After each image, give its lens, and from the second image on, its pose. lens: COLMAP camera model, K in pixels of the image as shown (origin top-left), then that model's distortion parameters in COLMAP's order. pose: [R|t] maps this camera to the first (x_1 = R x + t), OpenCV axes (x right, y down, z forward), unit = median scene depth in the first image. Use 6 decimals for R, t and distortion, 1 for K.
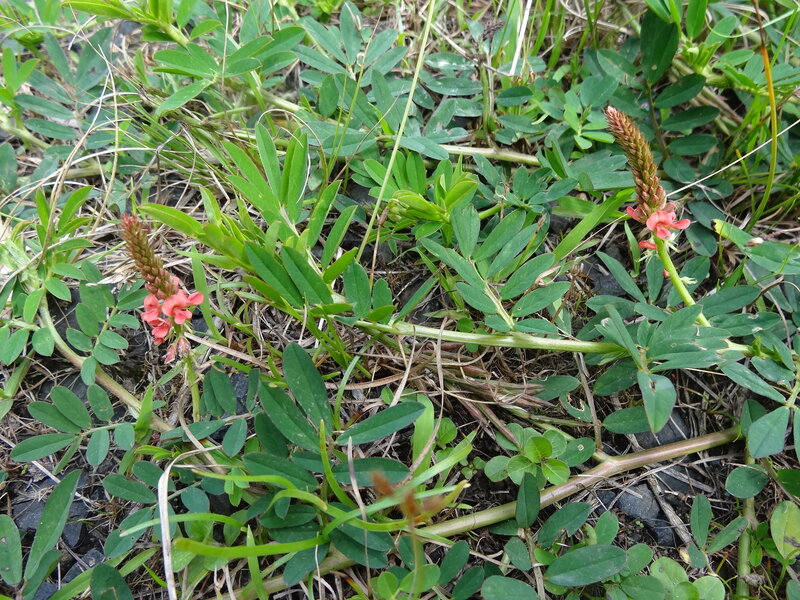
lens RADIAL K [[579.7, 0, 400.5], [0, 579.7, 297.9], [0, 0, 1]] dist [0.022880, 0.000641]
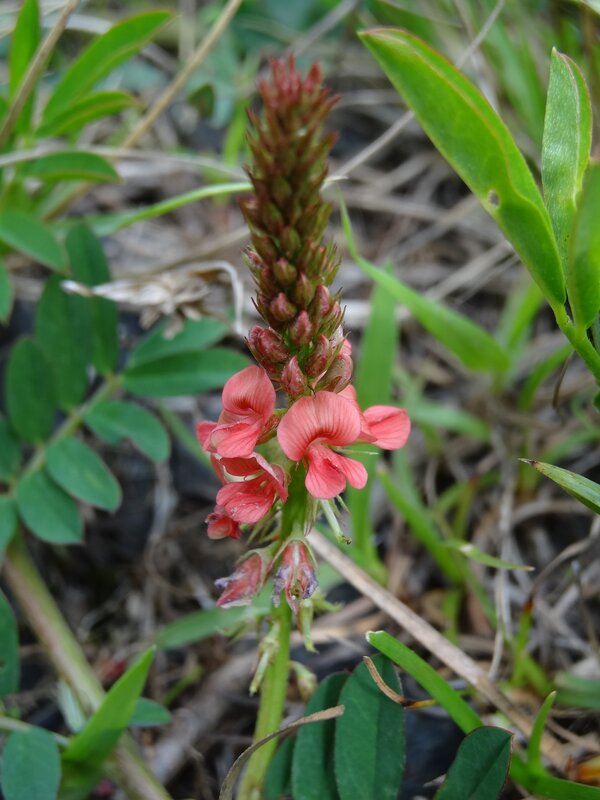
lens RADIAL K [[1239.6, 0, 299.9], [0, 1239.6, 400.2], [0, 0, 1]] dist [-0.234098, 0.000000]
pose [[0.921999, 0.287473, -0.259380, -0.211823], [-0.306025, 0.951440, -0.033316, 0.019780], [0.237207, 0.110094, 0.965201, 0.360545]]
